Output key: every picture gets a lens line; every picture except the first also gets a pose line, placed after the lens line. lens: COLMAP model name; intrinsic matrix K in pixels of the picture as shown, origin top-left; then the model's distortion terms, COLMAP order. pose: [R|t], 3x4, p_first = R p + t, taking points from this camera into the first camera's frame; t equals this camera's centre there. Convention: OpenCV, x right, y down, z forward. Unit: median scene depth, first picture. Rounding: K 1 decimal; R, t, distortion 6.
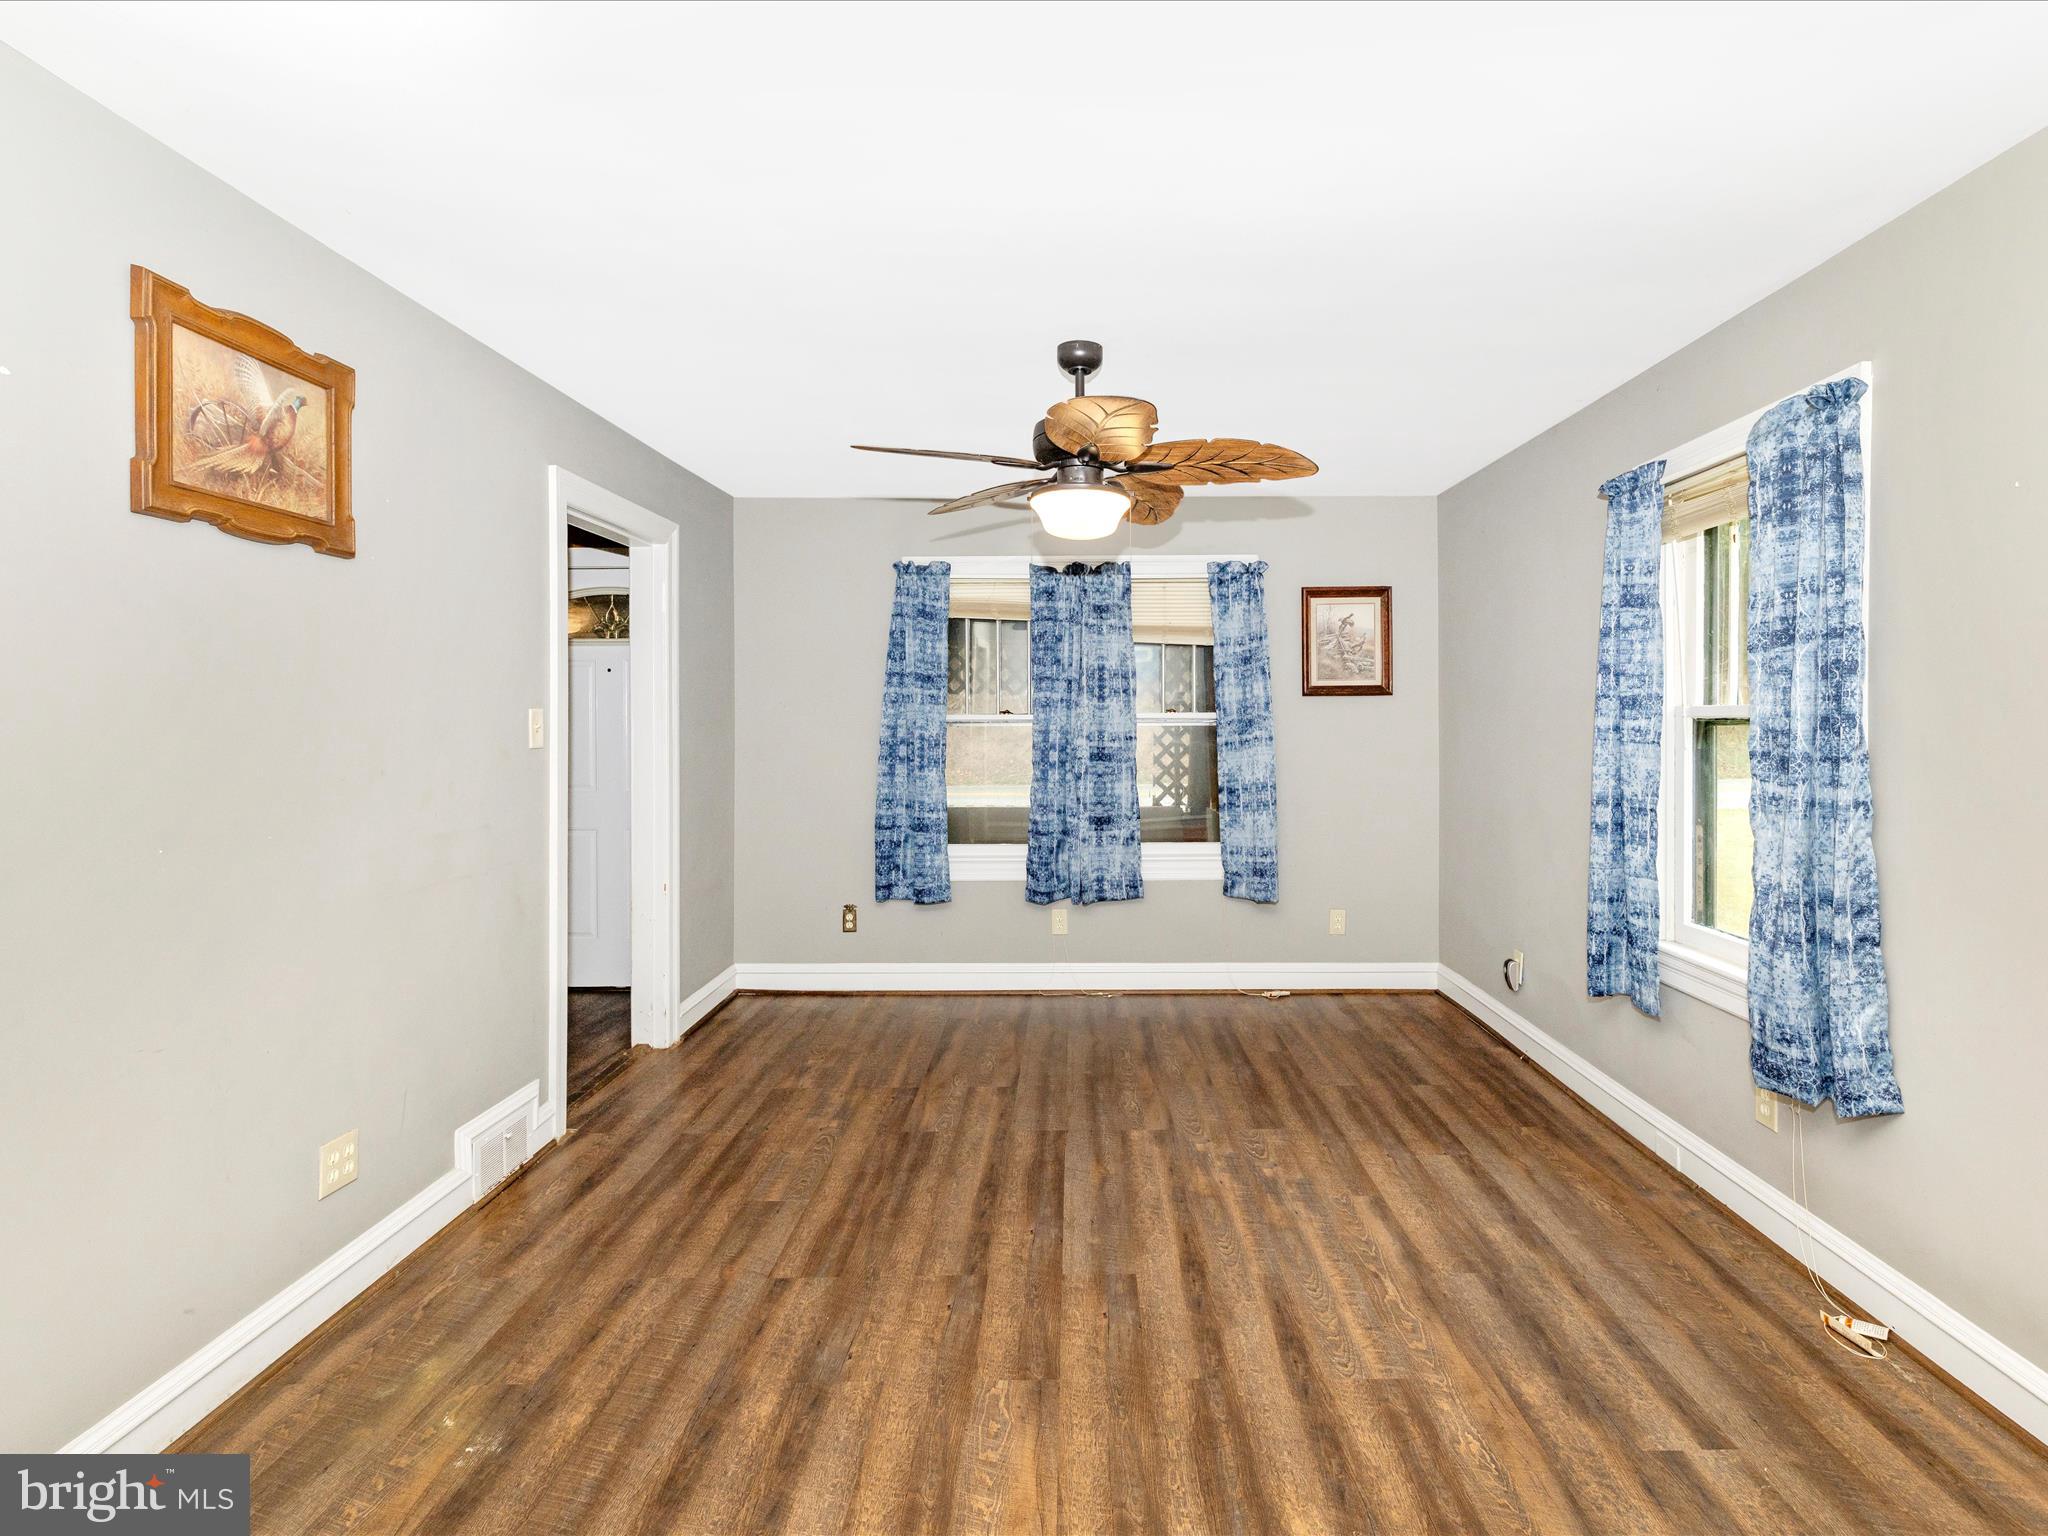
lens RADIAL K [[1060.6, 0, 1060.8], [0, 1060.6, 725.9], [0, 0, 1]] dist [-0.003314, 0.003014]
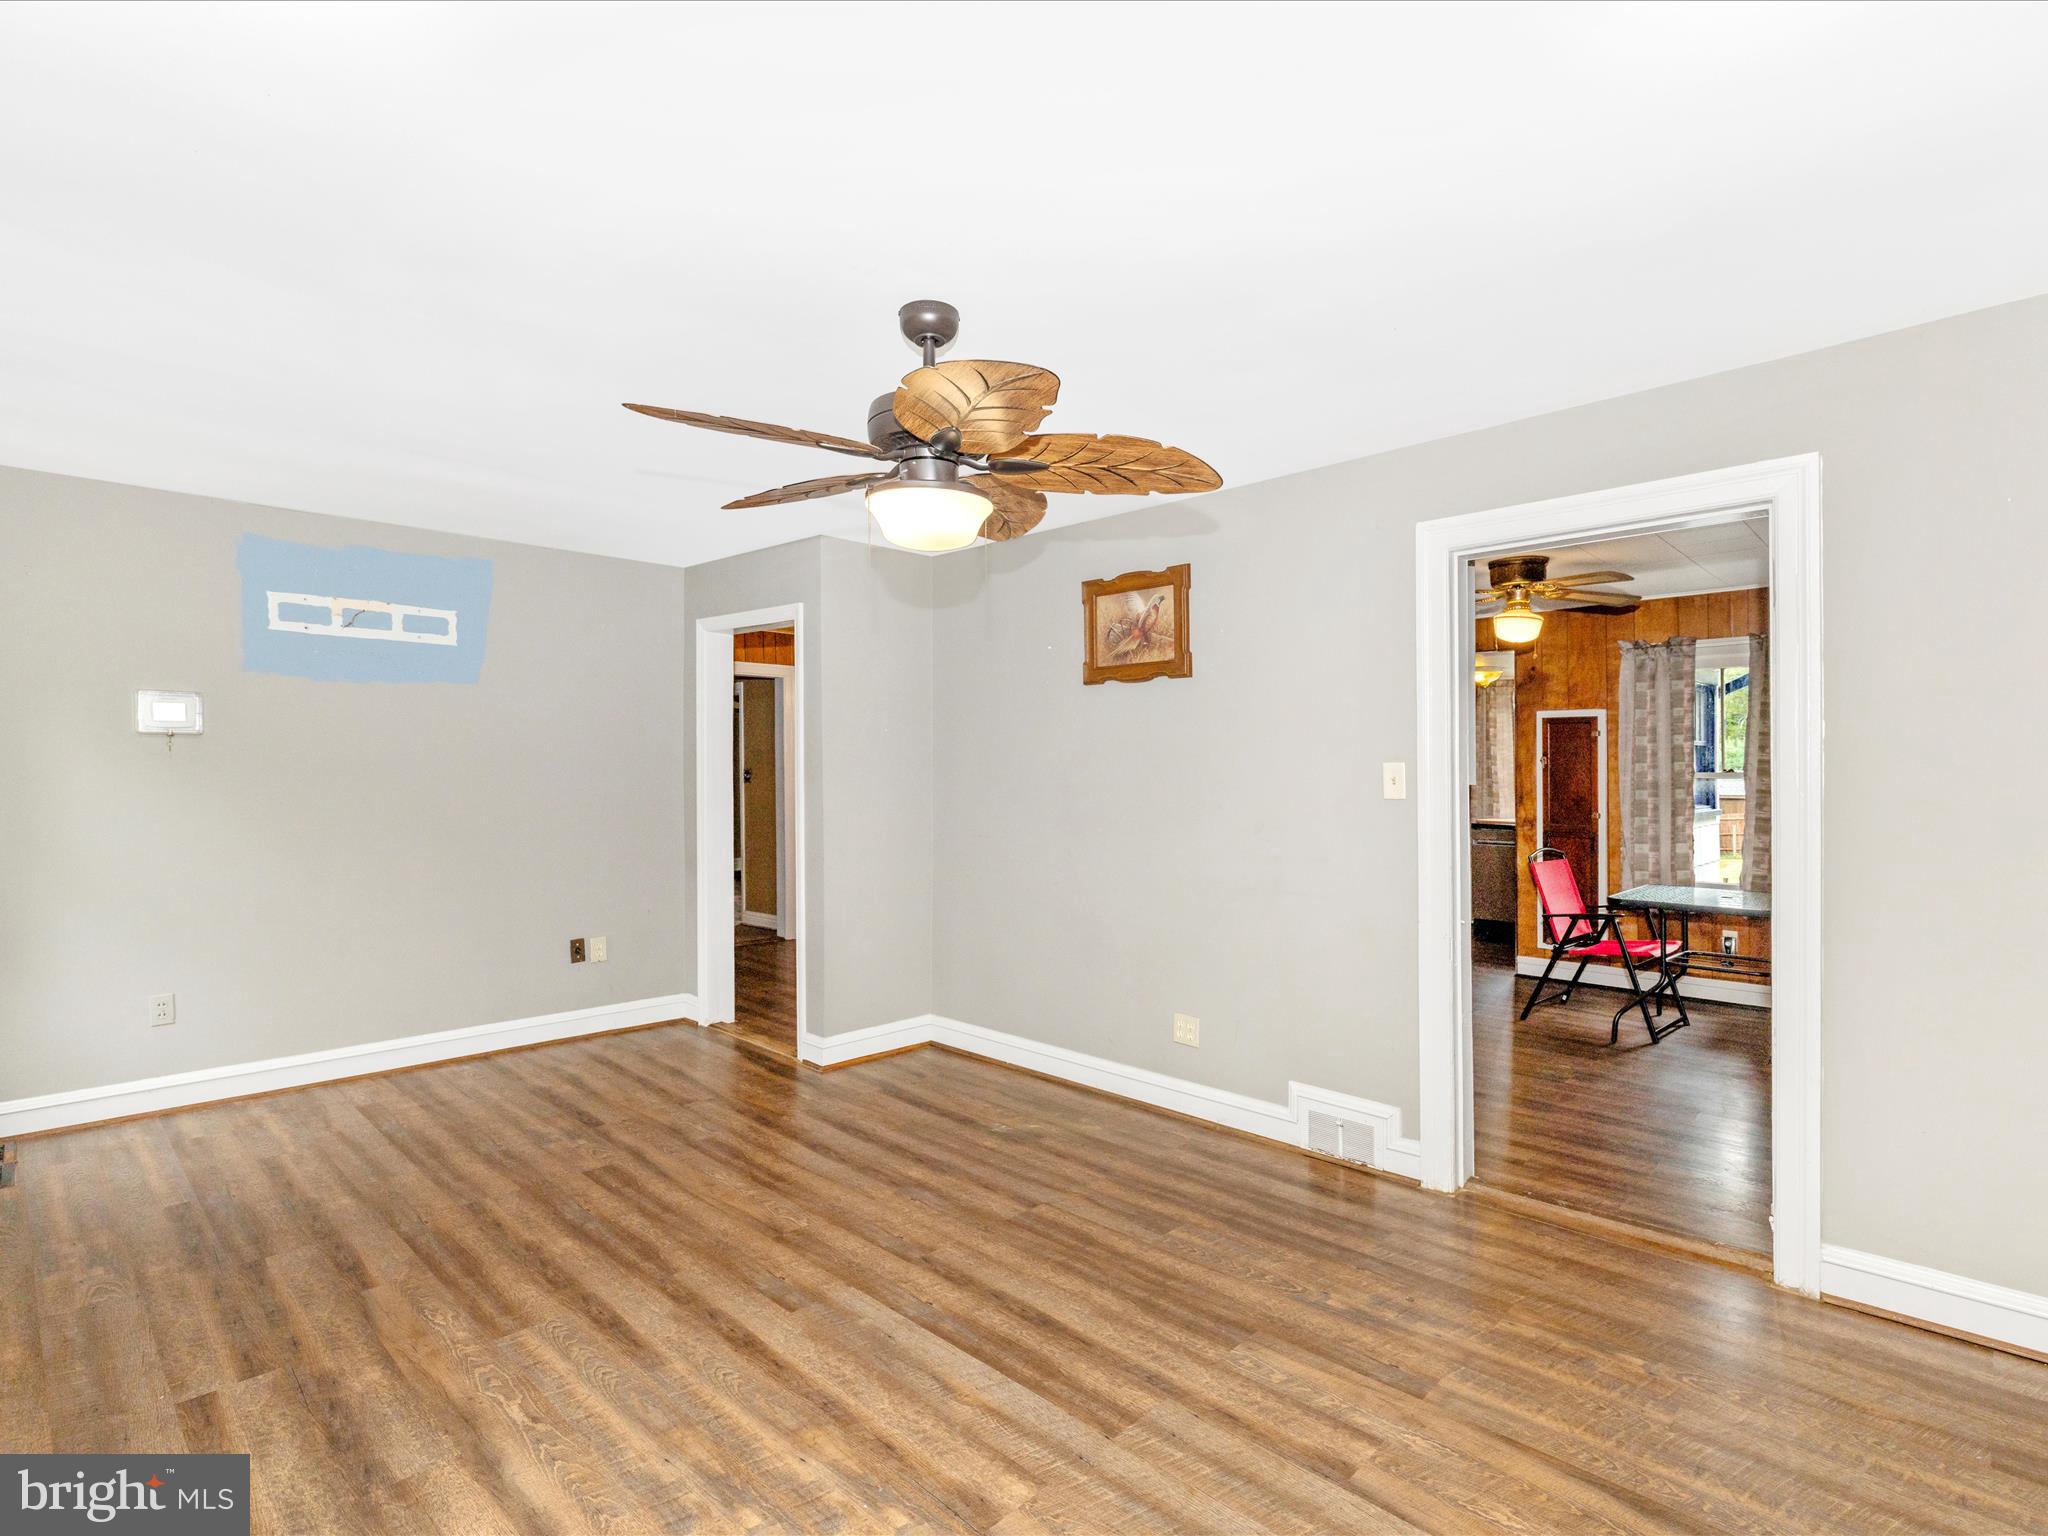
lens RADIAL K [[998.7, 0, 1082.4], [0, 998.7, 726.9], [0, 0, 1]] dist [-0.001996, 0.001508]
pose [[-0.668431, -0.037841, -0.742811, 0.530446], [-0.005086, 0.998914, -0.046311, 0.001134], [0.743757, -0.027178, -0.667898, 1.606774]]
